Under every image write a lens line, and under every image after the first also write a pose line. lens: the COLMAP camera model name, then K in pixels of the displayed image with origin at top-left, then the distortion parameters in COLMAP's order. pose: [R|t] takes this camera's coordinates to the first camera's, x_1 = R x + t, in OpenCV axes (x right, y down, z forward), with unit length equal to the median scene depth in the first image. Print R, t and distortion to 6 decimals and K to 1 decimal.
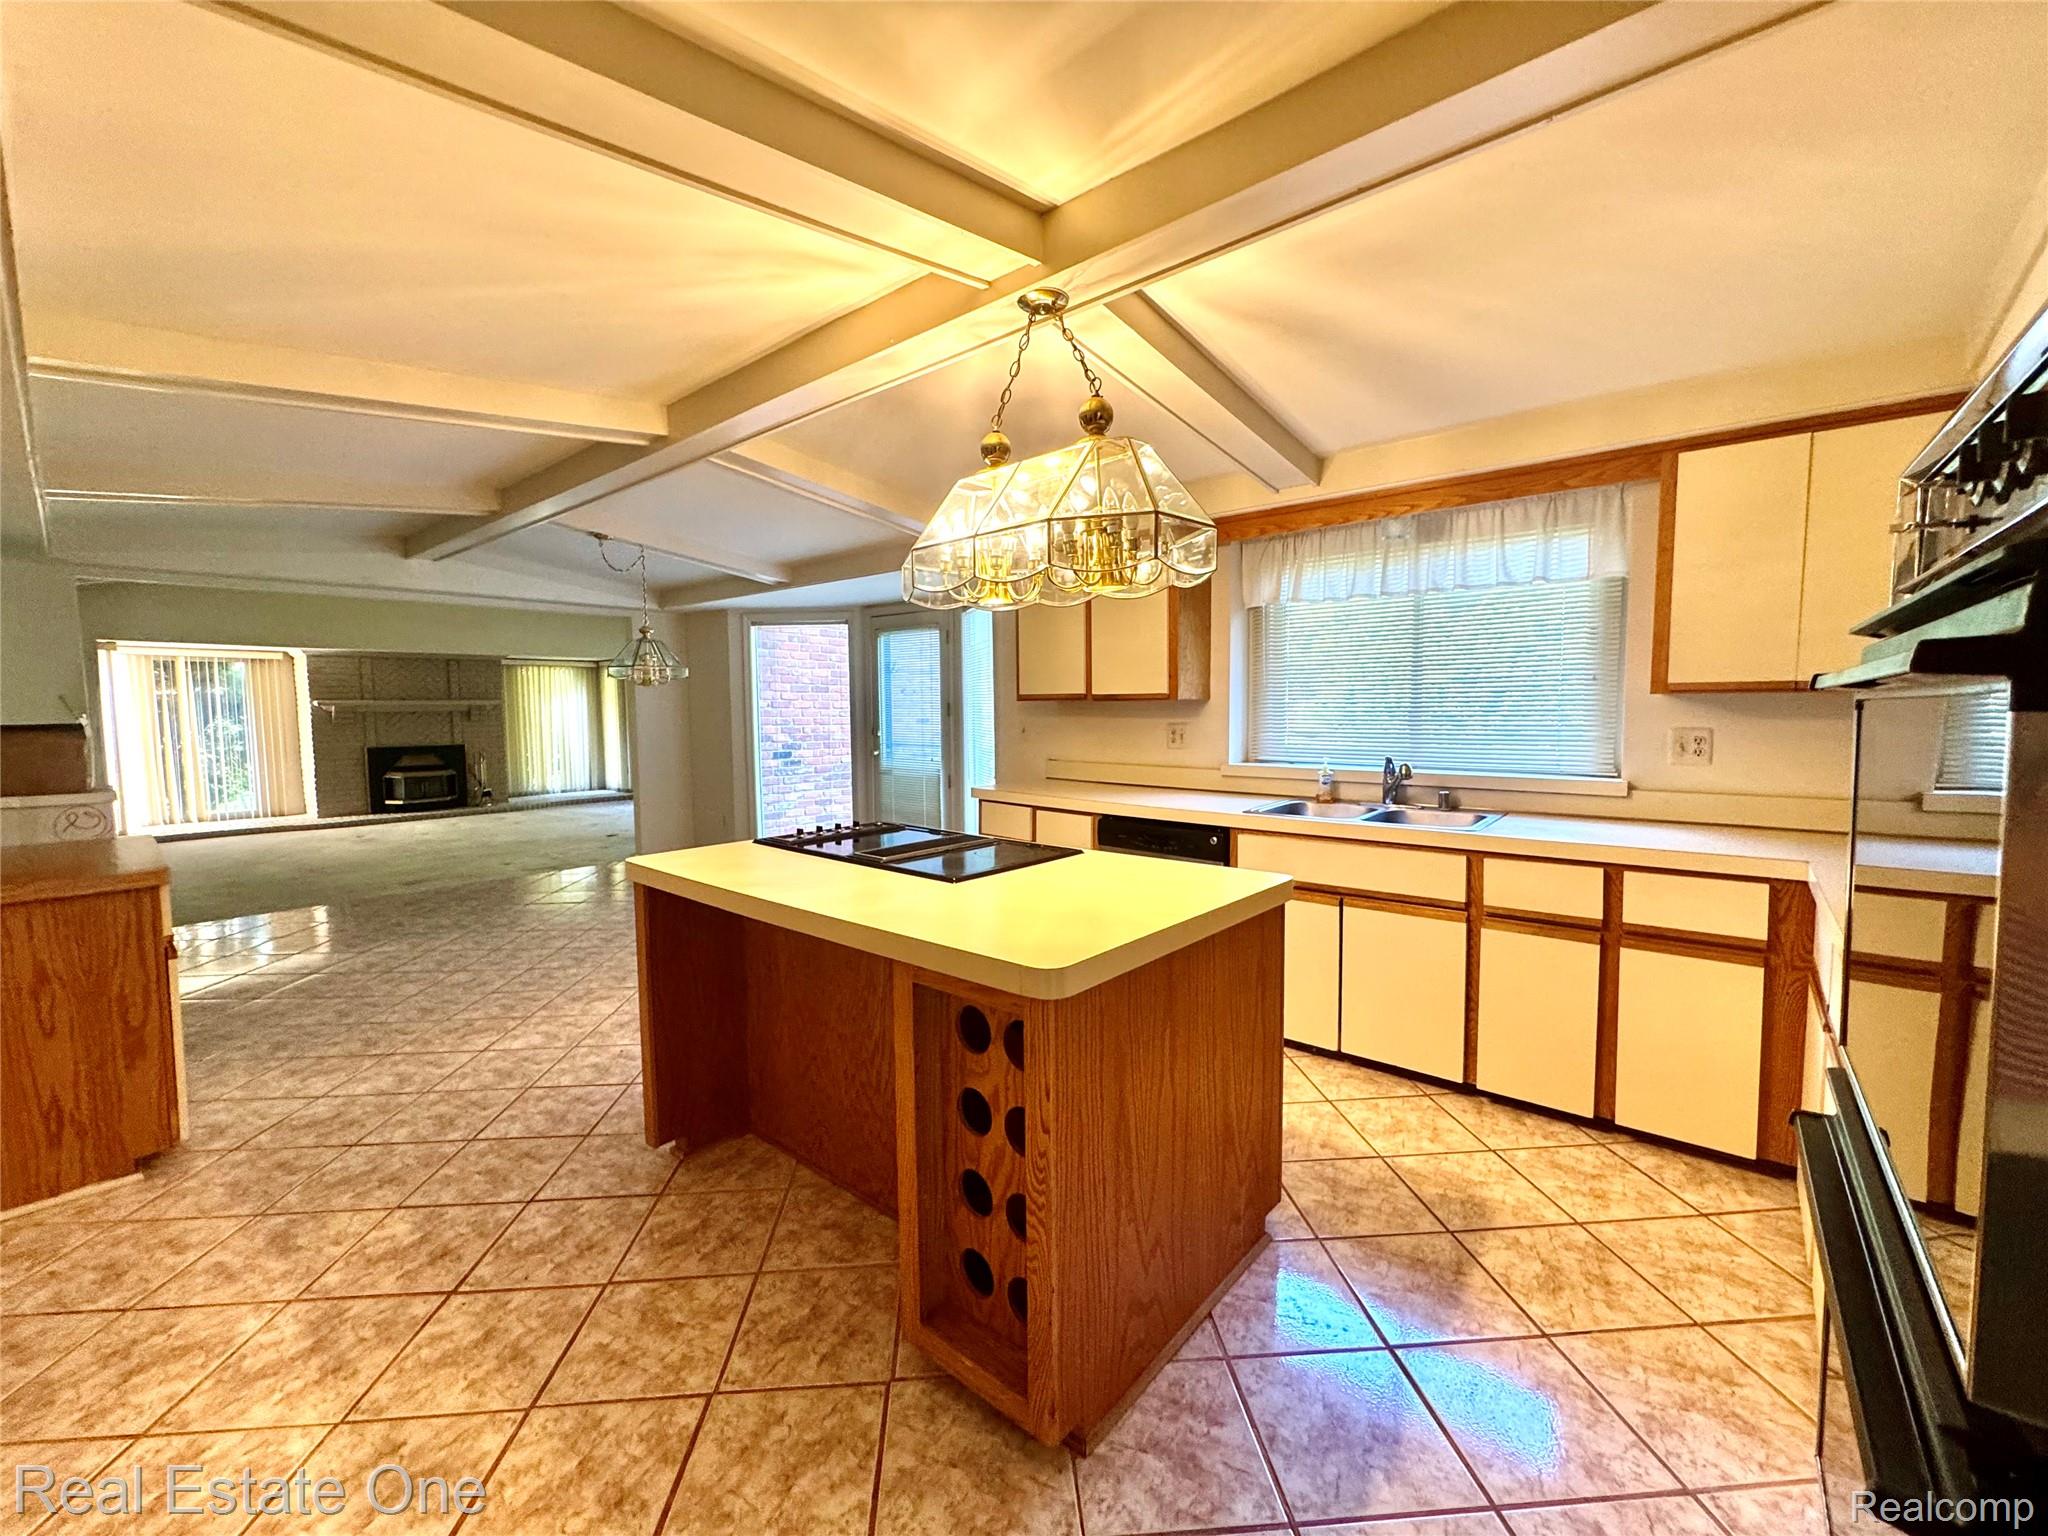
lens RADIAL K [[813.4, 0, 1029.6], [0, 813.4, 765.0], [0, 0, 1]] dist [-0.004710, 0.000005]
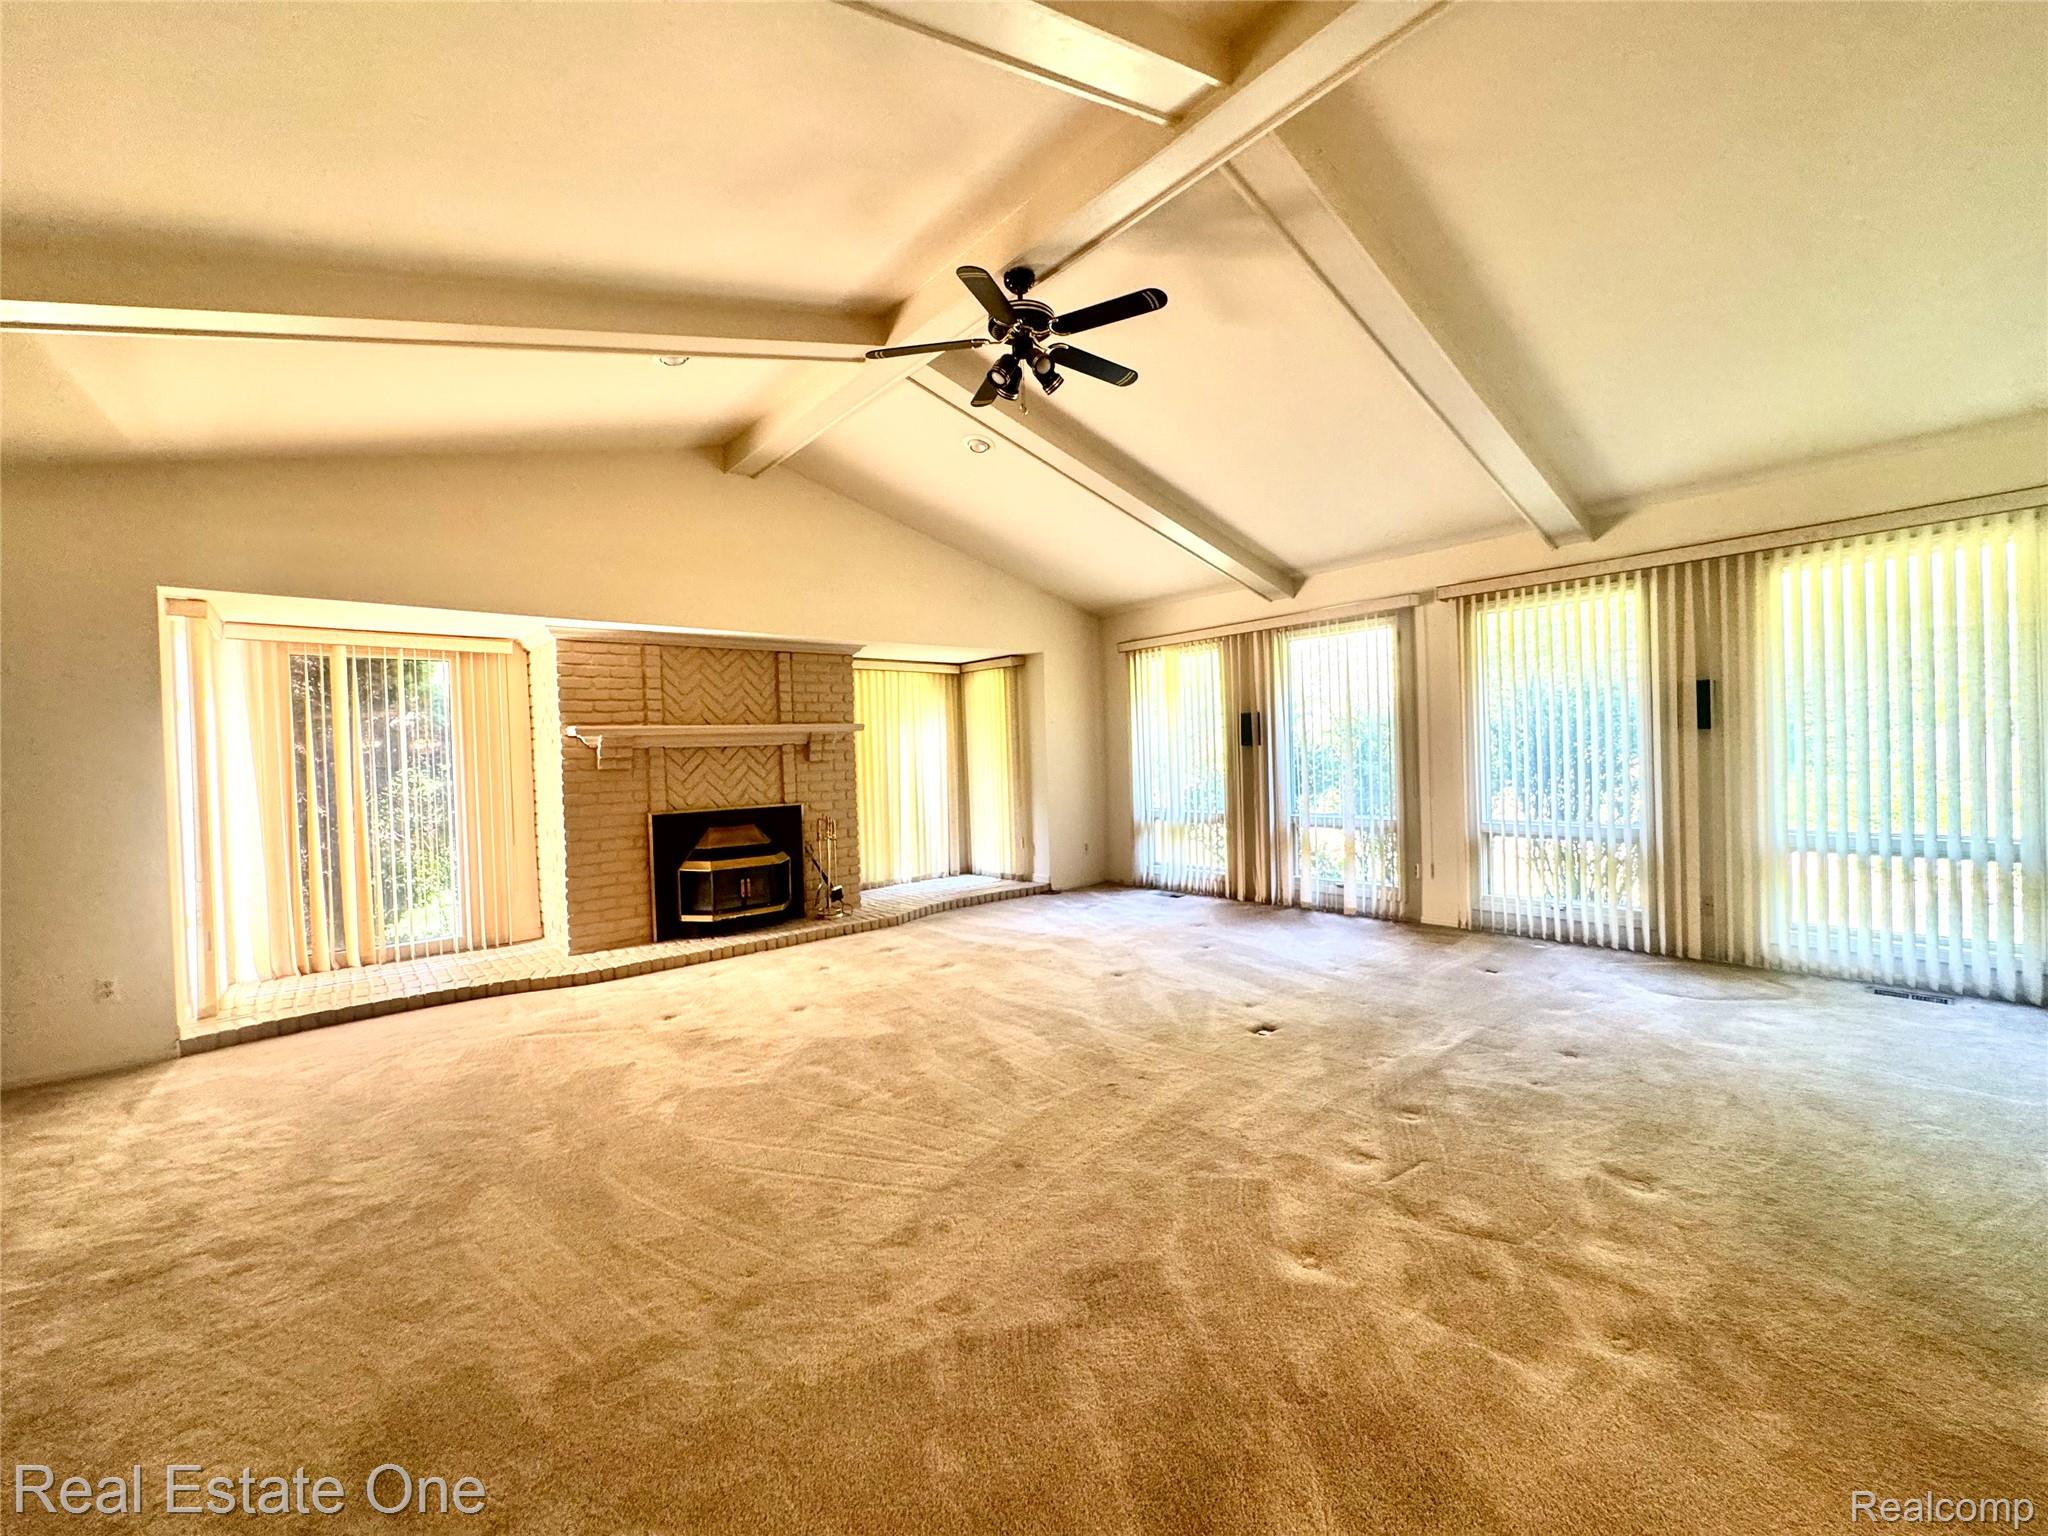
lens RADIAL K [[813.4, 0, 1021.4], [0, 813.4, 767.3], [0, 0, 1]] dist [-0.004710, 0.000005]
pose [[0.988807, -0.022644, -0.147470, -0.499617], [0.014927, 0.998471, -0.053228, -0.020434], [0.148450, 0.050431, 0.987633, 0.511173]]
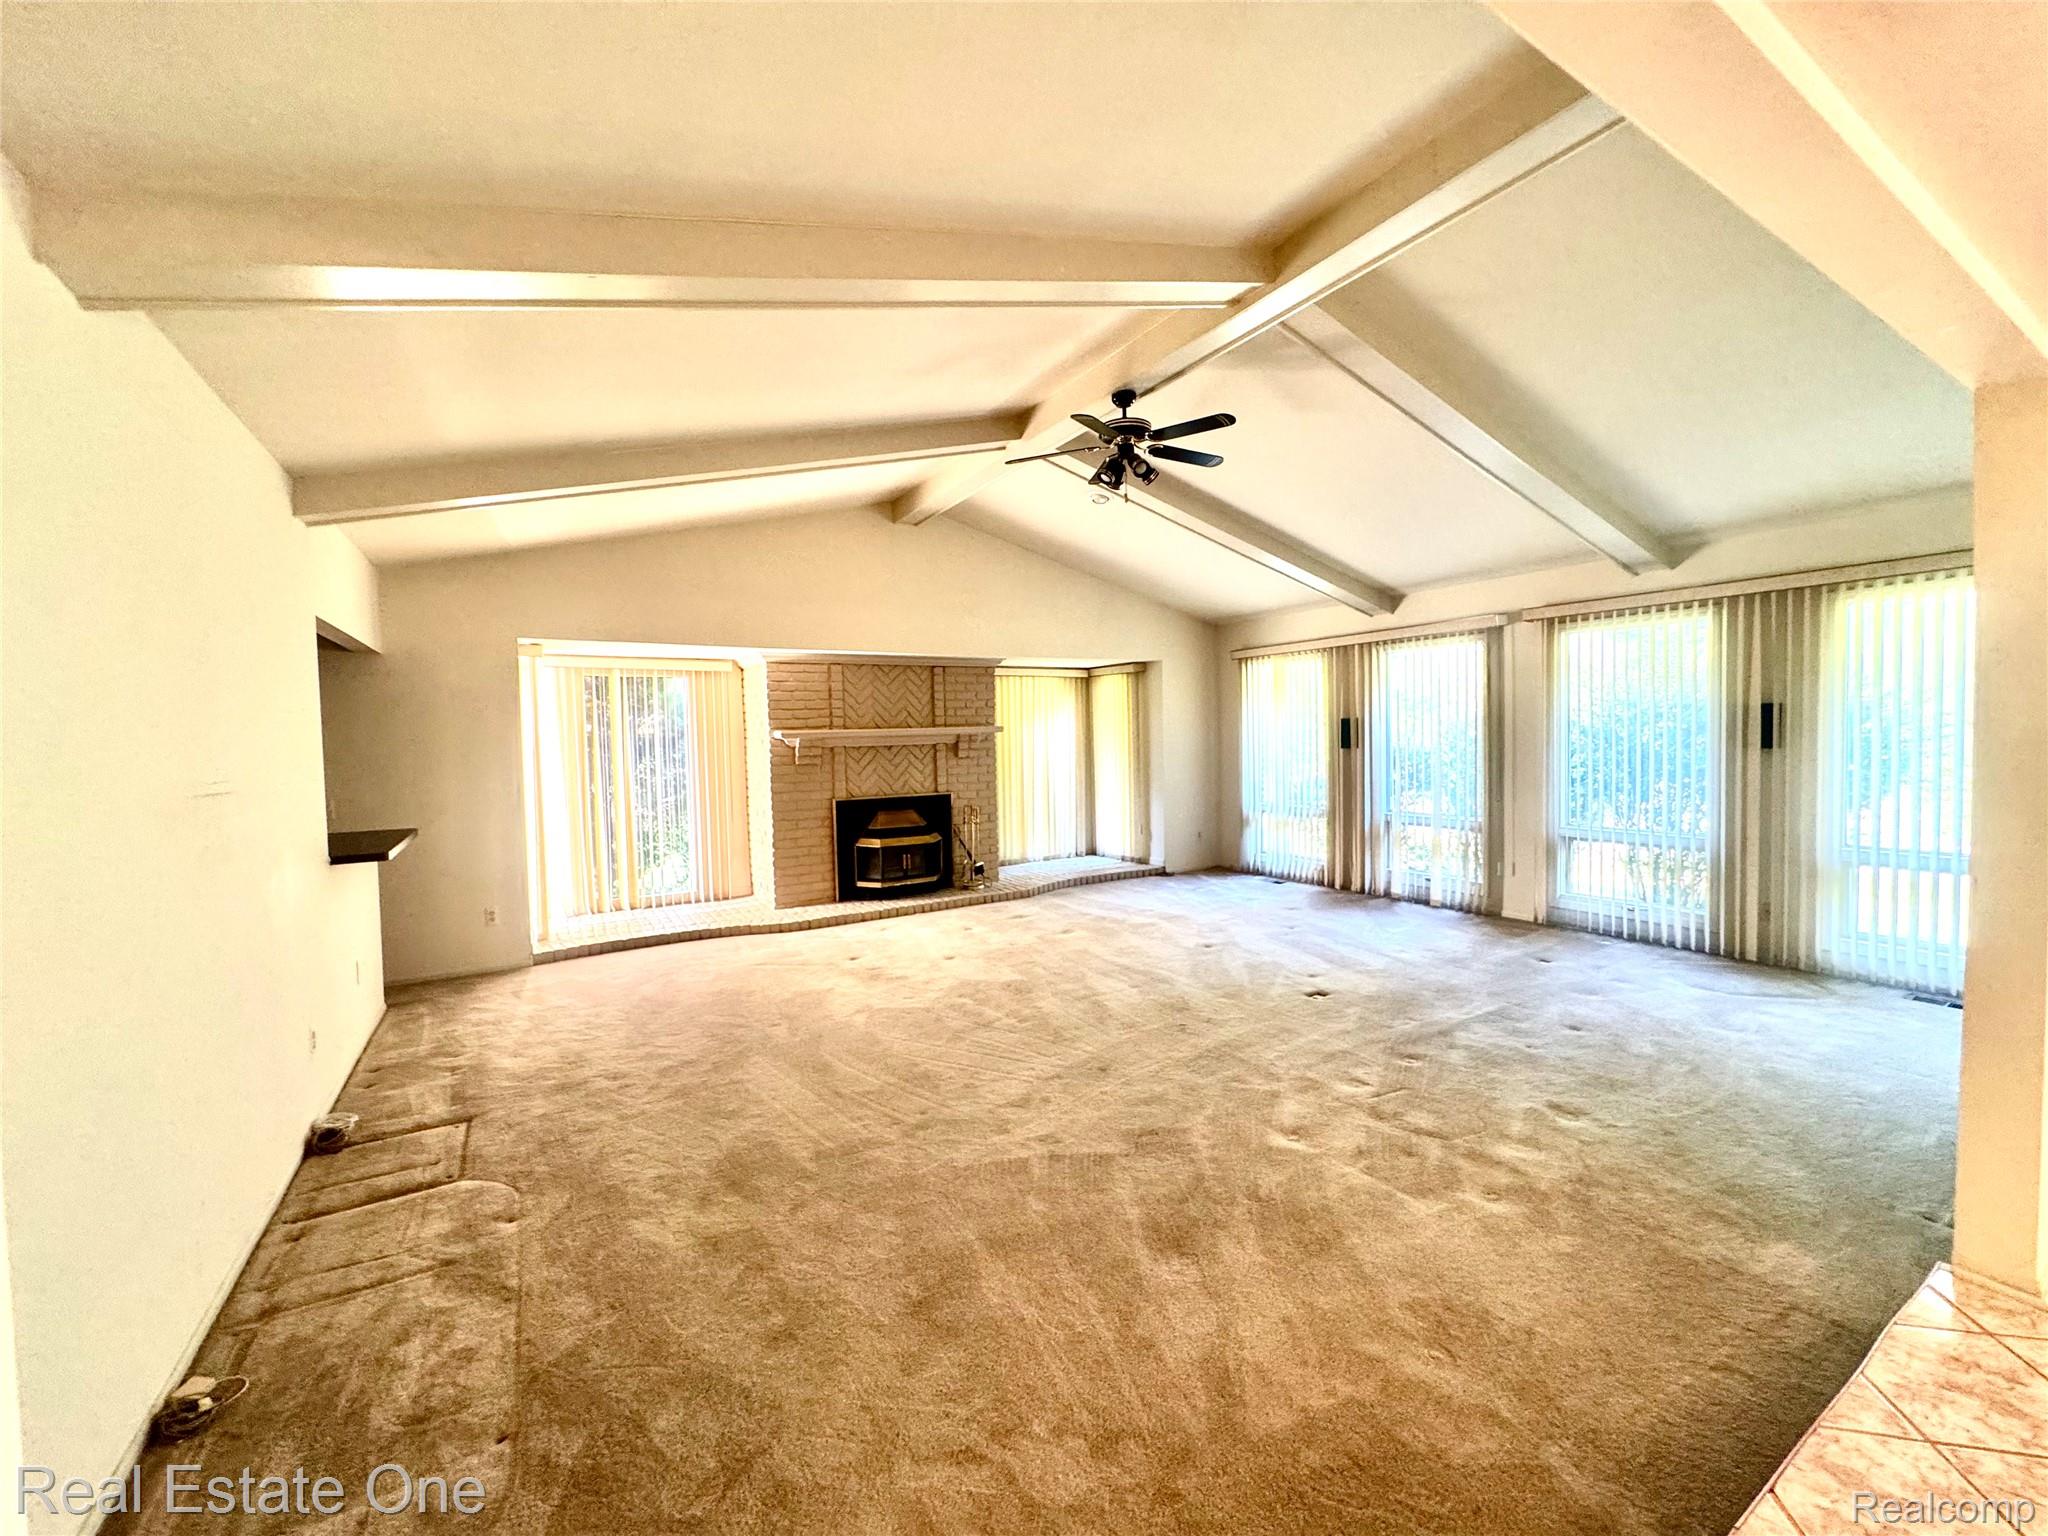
lens RADIAL K [[813.4, 0, 1023.2], [0, 813.4, 766.3], [0, 0, 1]] dist [-0.004710, 0.000005]
pose [[0.949646, -0.001669, -0.313320, -0.463771], [-0.006962, 0.999627, -0.026425, -0.032802], [0.313247, 0.027275, 0.949280, 0.418842]]
